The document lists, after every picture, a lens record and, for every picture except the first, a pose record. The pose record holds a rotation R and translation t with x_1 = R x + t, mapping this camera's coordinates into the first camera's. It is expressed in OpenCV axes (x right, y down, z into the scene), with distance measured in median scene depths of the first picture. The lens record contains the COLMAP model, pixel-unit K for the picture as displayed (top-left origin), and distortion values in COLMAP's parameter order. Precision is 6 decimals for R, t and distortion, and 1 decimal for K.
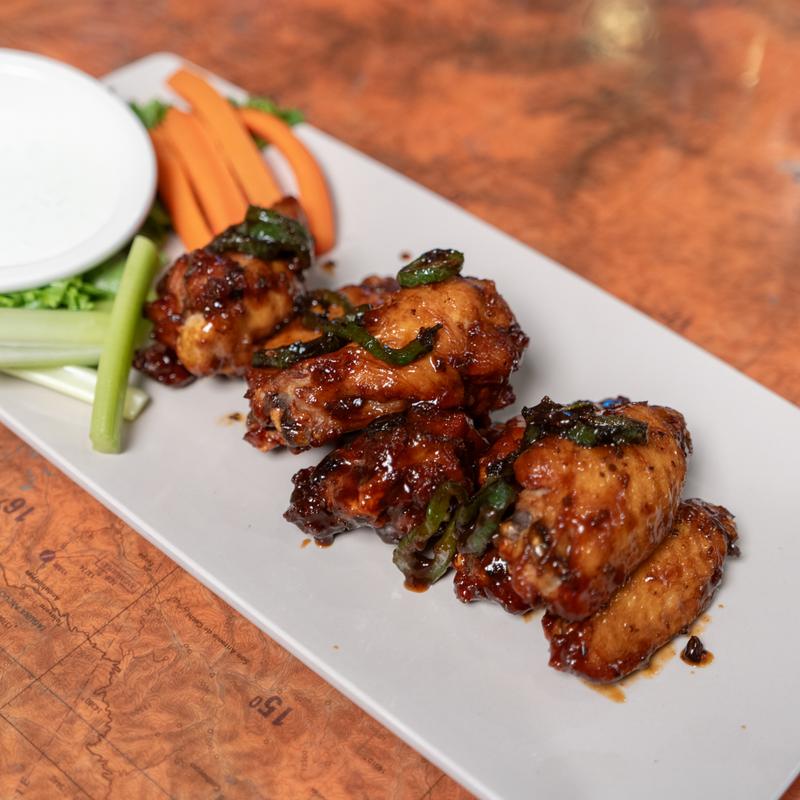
lens RADIAL K [[1394.2, 0, 396.7], [0, 1394.2, 396.9], [0, 0, 1]] dist [0.082415, 0.000000]
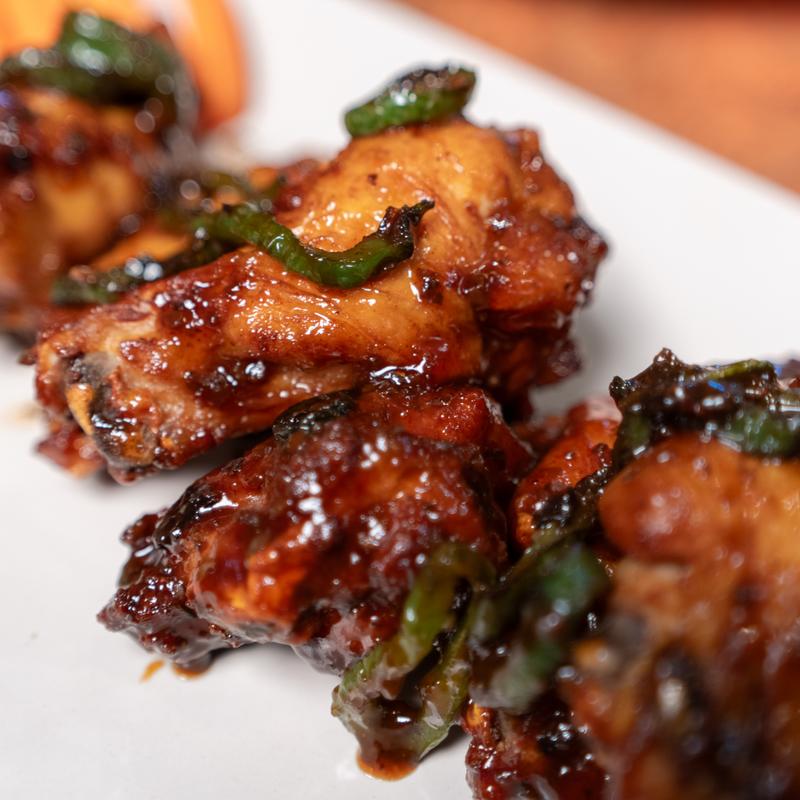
lens RADIAL K [[1394.2, 0, 402.1], [0, 1394.2, 391.8], [0, 0, 1]] dist [0.082415, 0.000000]
pose [[0.999921, -0.011656, 0.004807, 0.019078], [0.011721, 0.999837, -0.013728, 0.017955], [-0.004646, 0.013783, 0.999894, 0.532118]]
